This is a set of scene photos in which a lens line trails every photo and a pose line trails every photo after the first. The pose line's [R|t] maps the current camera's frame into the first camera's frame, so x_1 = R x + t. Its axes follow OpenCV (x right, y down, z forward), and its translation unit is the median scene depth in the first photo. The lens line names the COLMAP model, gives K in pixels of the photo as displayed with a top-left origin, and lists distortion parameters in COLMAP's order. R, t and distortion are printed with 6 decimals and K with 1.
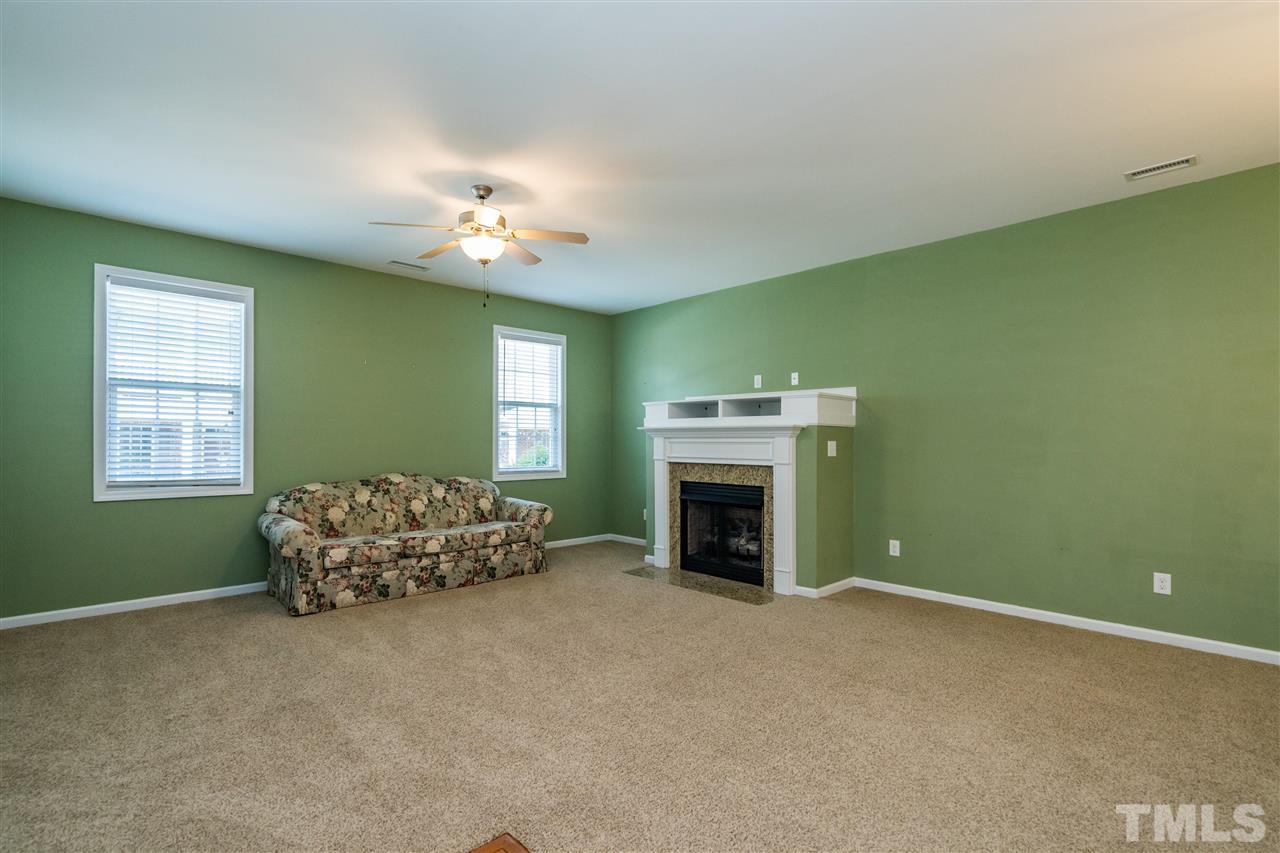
lens RADIAL K [[622.5, 0, 644.3], [0, 622.5, 429.3], [0, 0, 1]] dist [-0.000354, 0.001297]
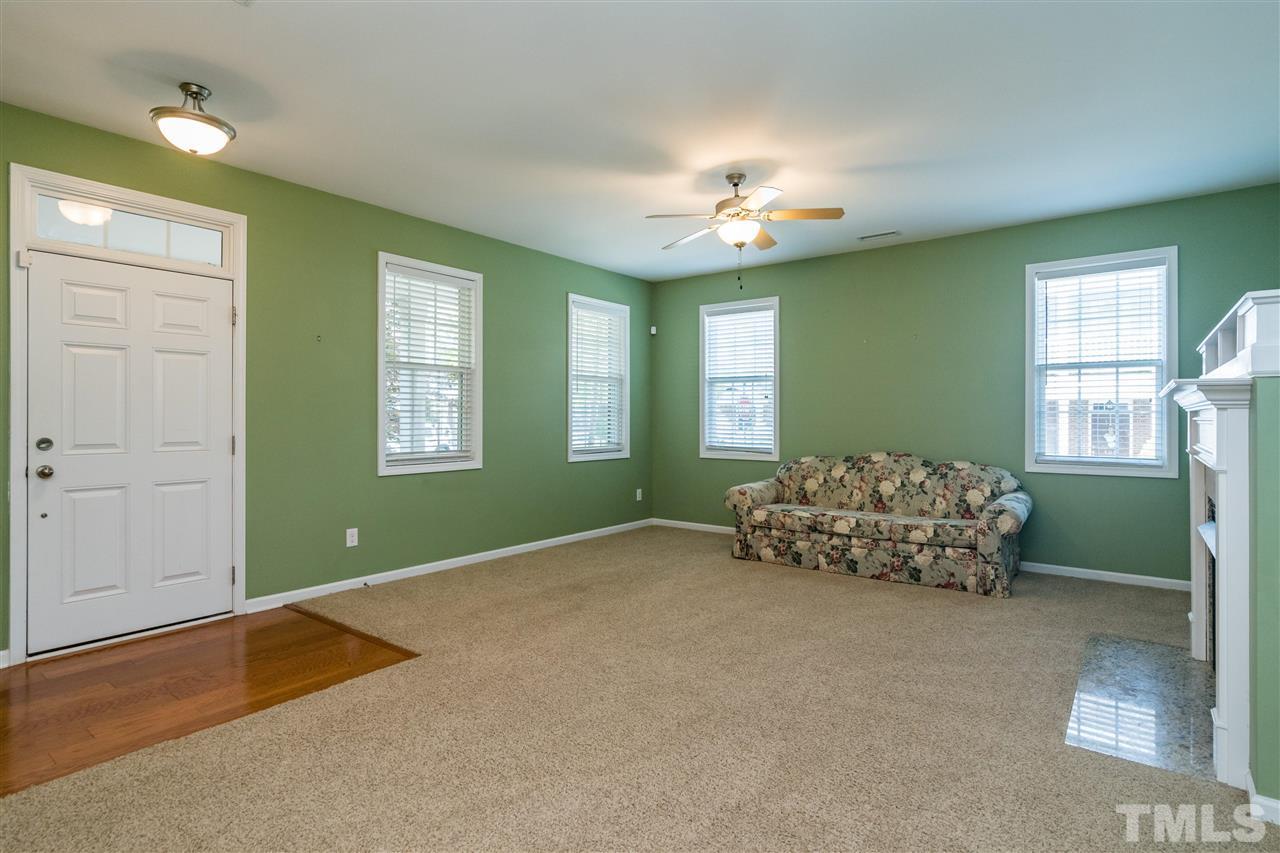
lens RADIAL K [[622.5, 0, 643.3], [0, 622.5, 418.9], [0, 0, 1]] dist [-0.000354, 0.001297]
pose [[0.143364, -0.002803, -0.989666, 0.549161], [0.019244, 0.999815, -0.000044, 0.012581], [0.989483, -0.019039, 0.143391, 0.528764]]
